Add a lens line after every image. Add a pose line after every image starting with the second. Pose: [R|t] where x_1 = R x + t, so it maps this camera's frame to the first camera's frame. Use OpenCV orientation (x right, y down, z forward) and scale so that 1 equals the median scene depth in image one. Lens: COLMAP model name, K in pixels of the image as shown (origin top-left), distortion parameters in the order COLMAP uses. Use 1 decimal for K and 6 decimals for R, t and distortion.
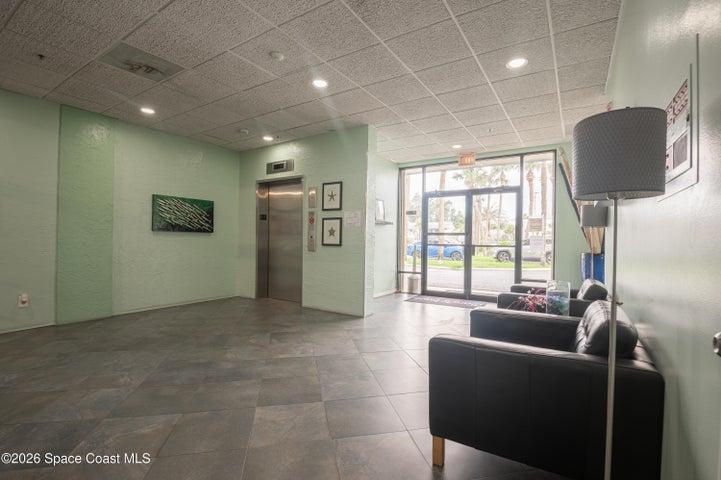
lens RADIAL K [[332.1, 0, 360.2], [0, 332.1, 238.4], [0, 0, 1]] dist [-0.013438, -0.001888]
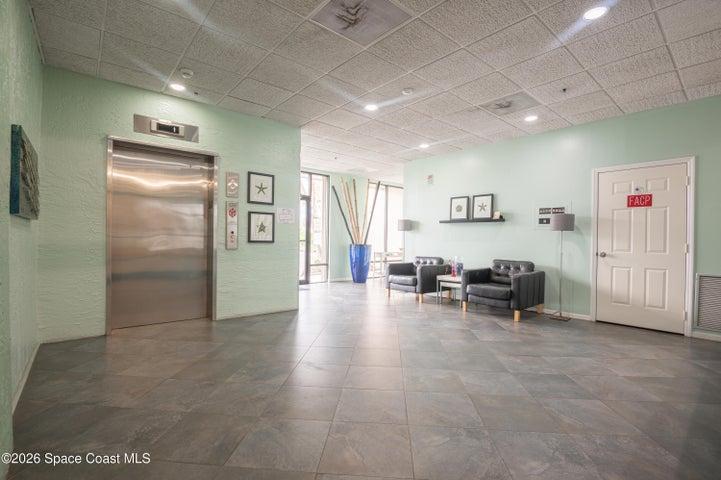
lens RADIAL K [[332.1, 0, 360.3], [0, 332.1, 241.4], [0, 0, 1]] dist [-0.013438, -0.001888]
pose [[0.288712, -0.015268, 0.957294, -0.901234], [-0.015894, 0.999659, 0.020737, -0.004929], [-0.957284, -0.021202, 0.288371, 0.482275]]
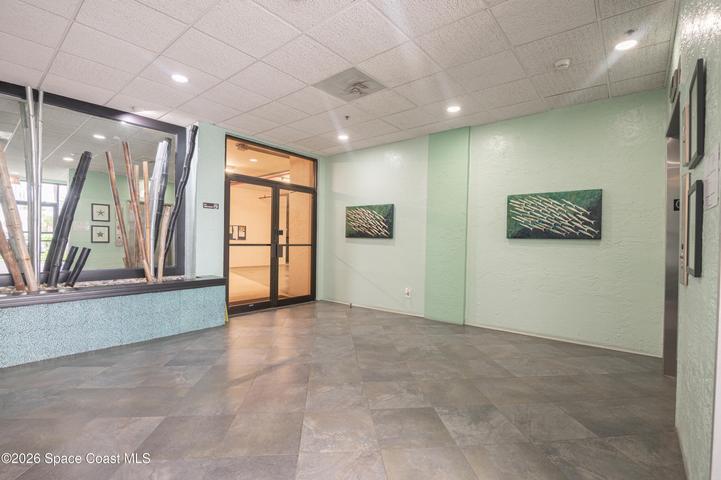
lens RADIAL K [[332.1, 0, 360.9], [0, 332.1, 241.1], [0, 0, 1]] dist [-0.013438, -0.001888]
pose [[-0.109896, -0.011361, -0.993878, 0.264313], [-0.008584, 0.999908, -0.010481, -0.004534], [0.993906, 0.007379, -0.109984, 0.732751]]
